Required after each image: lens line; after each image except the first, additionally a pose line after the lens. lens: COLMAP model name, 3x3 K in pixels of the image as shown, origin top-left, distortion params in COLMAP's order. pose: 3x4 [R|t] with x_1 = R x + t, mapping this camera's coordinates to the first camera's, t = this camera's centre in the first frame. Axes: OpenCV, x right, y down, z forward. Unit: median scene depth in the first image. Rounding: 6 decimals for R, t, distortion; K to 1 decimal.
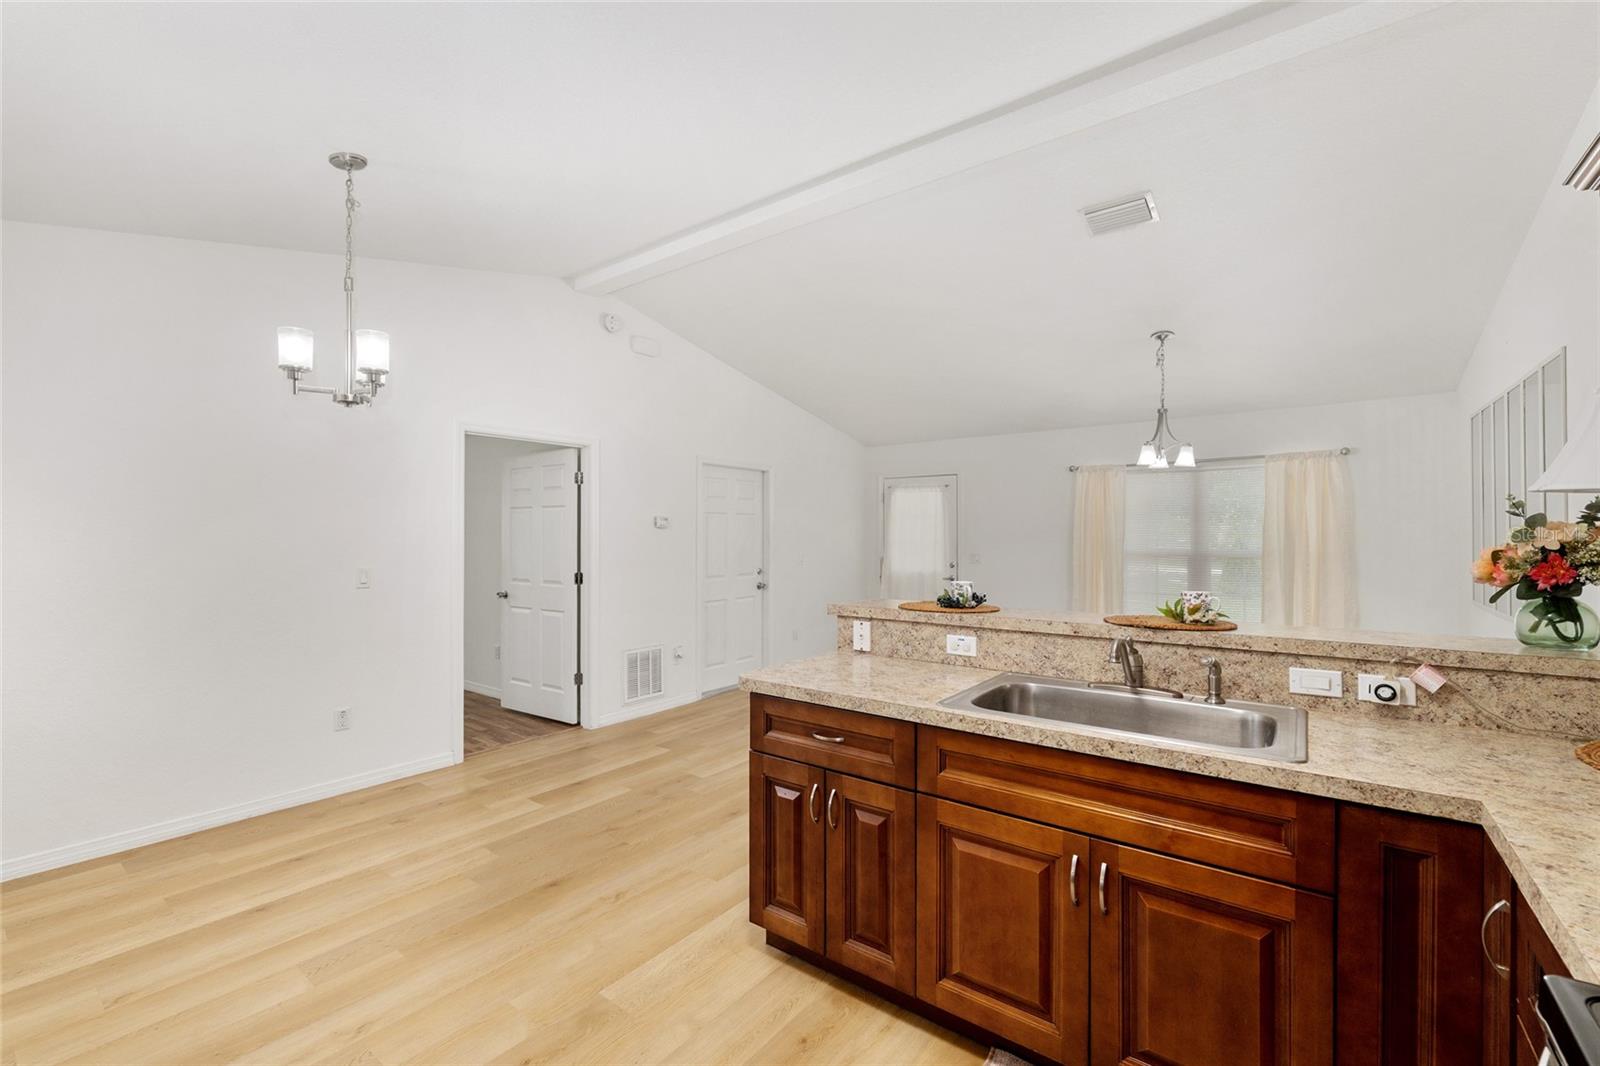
lens RADIAL K [[677.5, 0, 798.0], [0, 677.5, 530.9], [0, 0, 1]] dist [-0.009353, -0.000063]
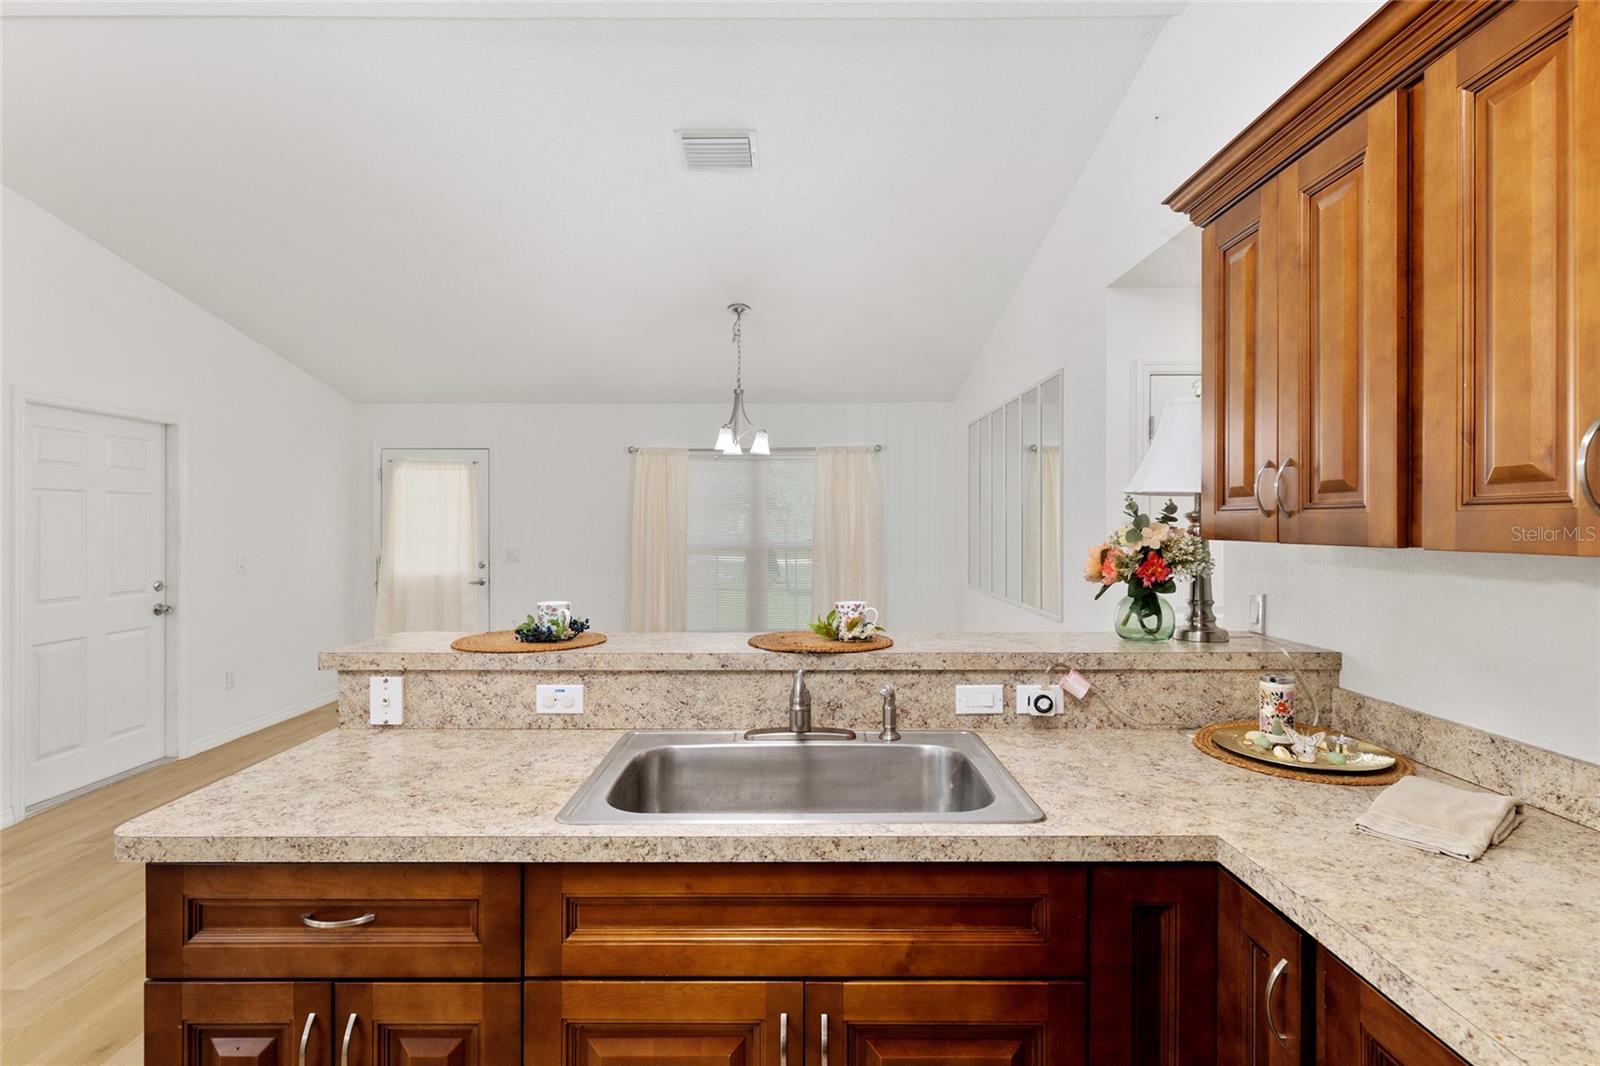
lens RADIAL K [[756.1, 0, 801.8], [0, 756.1, 524.5], [0, 0, 1]] dist [-0.000479, 0.000250]
pose [[0.795030, -0.000415, 0.606570, -0.028350], [-0.004557, 0.999967, 0.006658, -0.012830], [-0.606553, -0.008057, 0.795002, 0.315053]]
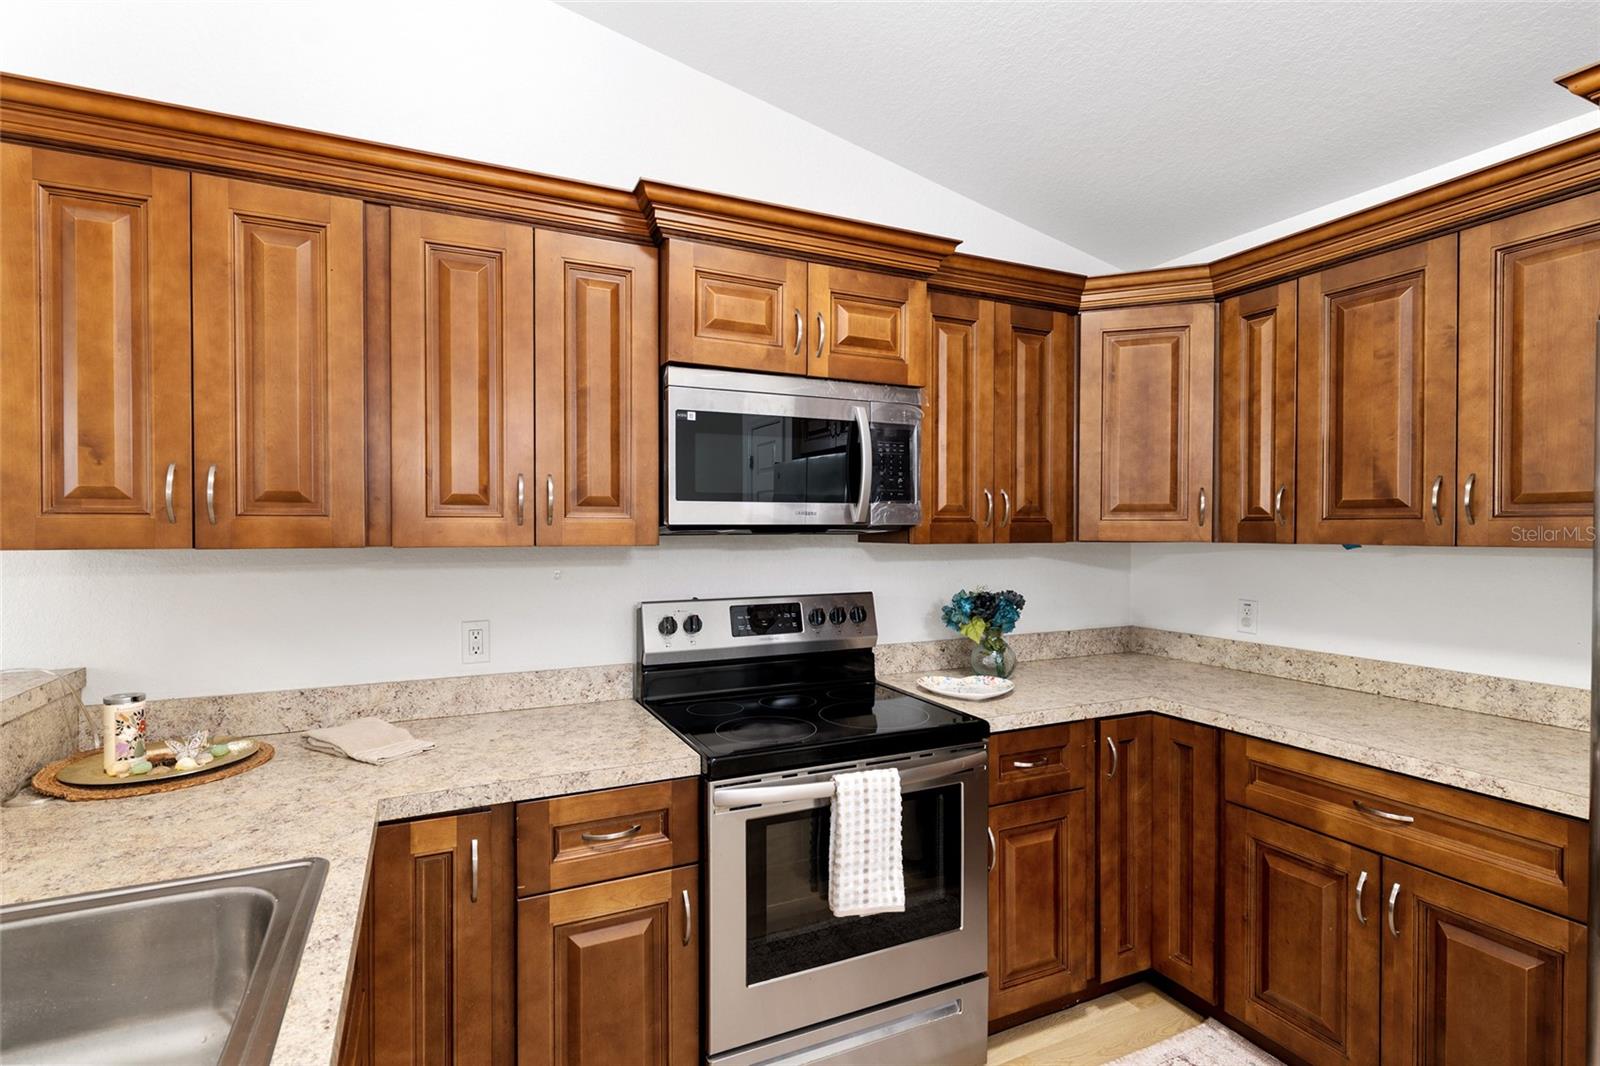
lens RADIAL K [[768.1, 0, 795.5], [0, 768.1, 535.7], [0, 0, 1]] dist [-0.001603, 0.000037]
pose [[-0.886470, -0.002687, 0.462779, -0.065154], [-0.001921, 0.999996, 0.002125, -0.007213], [-0.462783, 0.000994, -0.886471, 1.045143]]
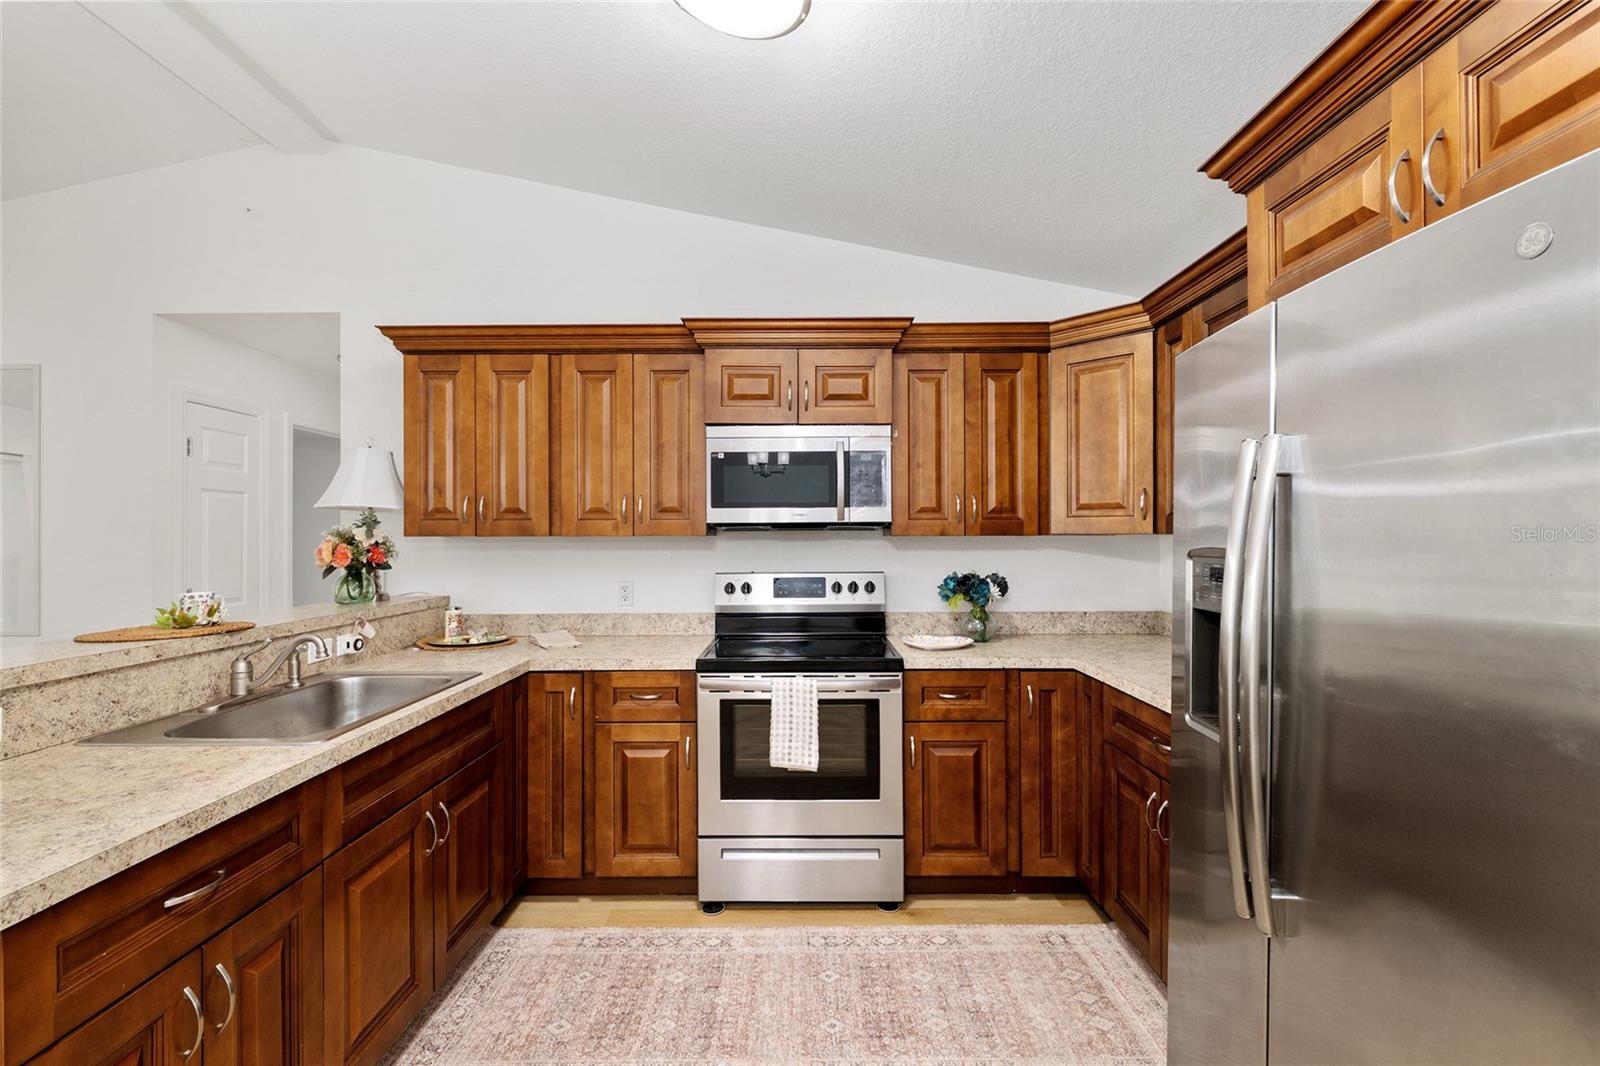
lens RADIAL K [[703.6, 0, 795.2], [0, 703.6, 536.1], [0, 0, 1]] dist [-0.004000, -0.000257]
pose [[-0.599579, 0.005667, 0.800296, -0.739980], [-0.000976, 0.999969, -0.007812, 0.019046], [-0.800315, -0.005465, -0.599555, 0.984127]]
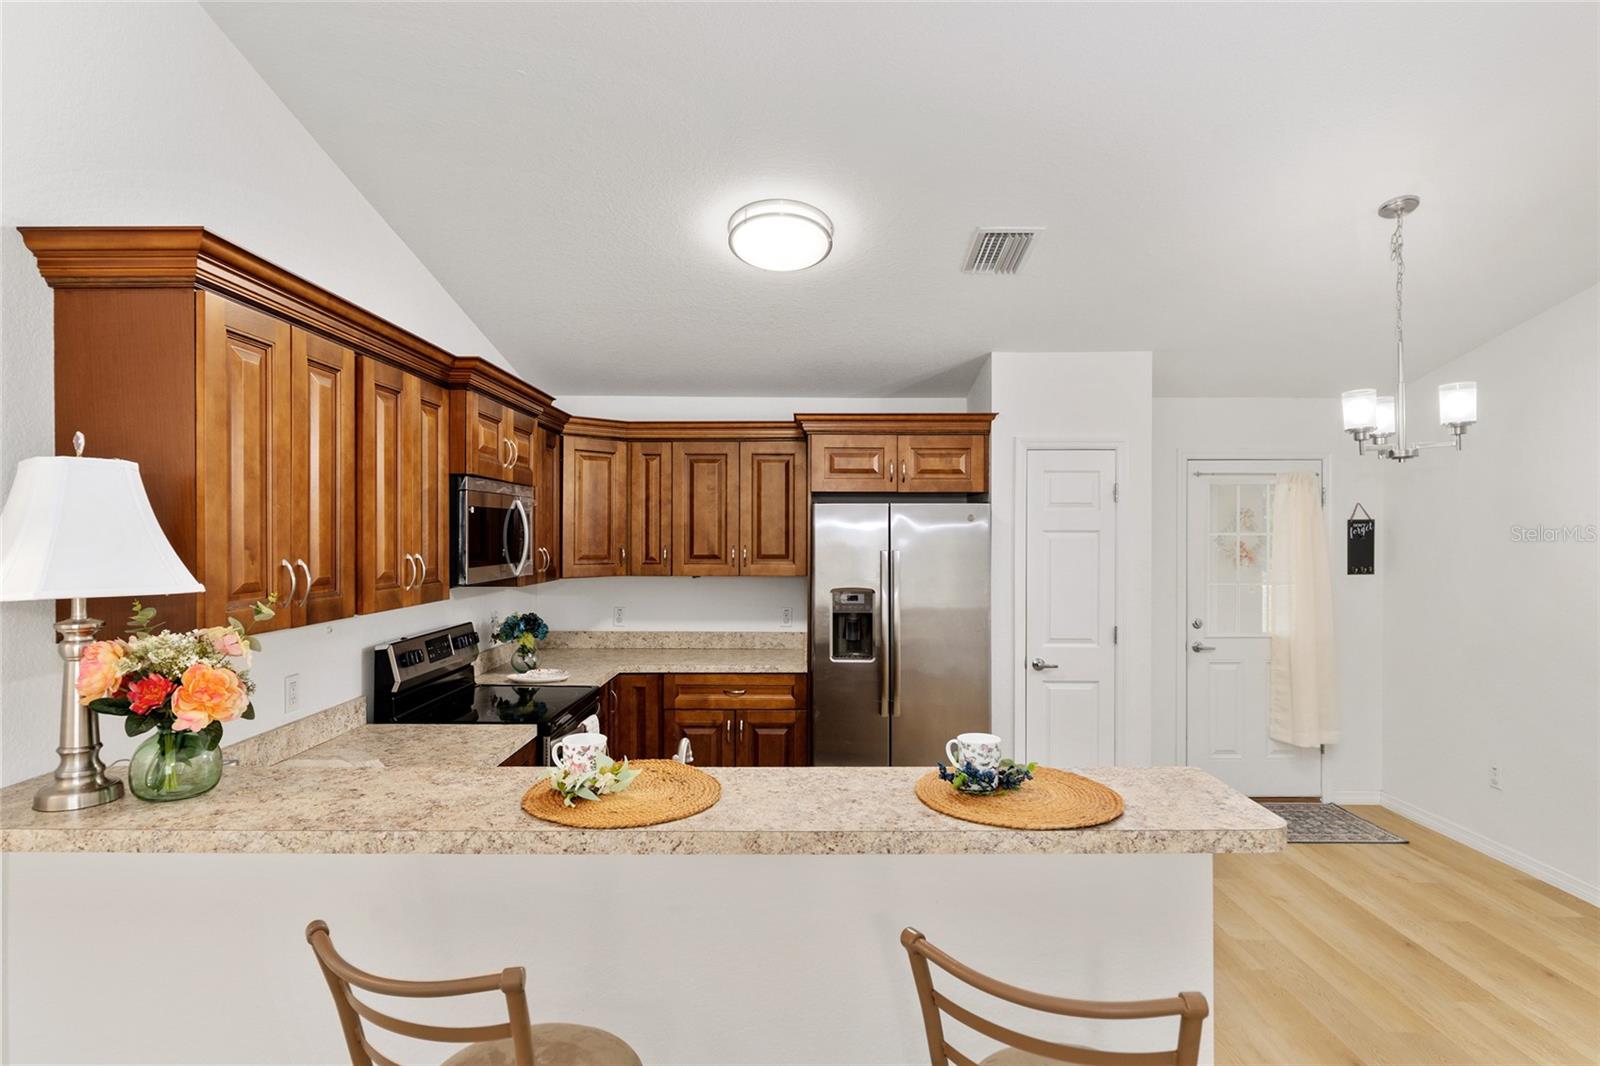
lens RADIAL K [[851.1, 0, 797.3], [0, 851.1, 536.3], [0, 0, 1]] dist [-0.000703, -0.000010]
pose [[-0.799329, 0.002201, -0.600890, 0.972788], [0.004075, 0.999990, -0.001757, -0.101631], [0.600880, -0.003853, -0.799330, 1.876024]]
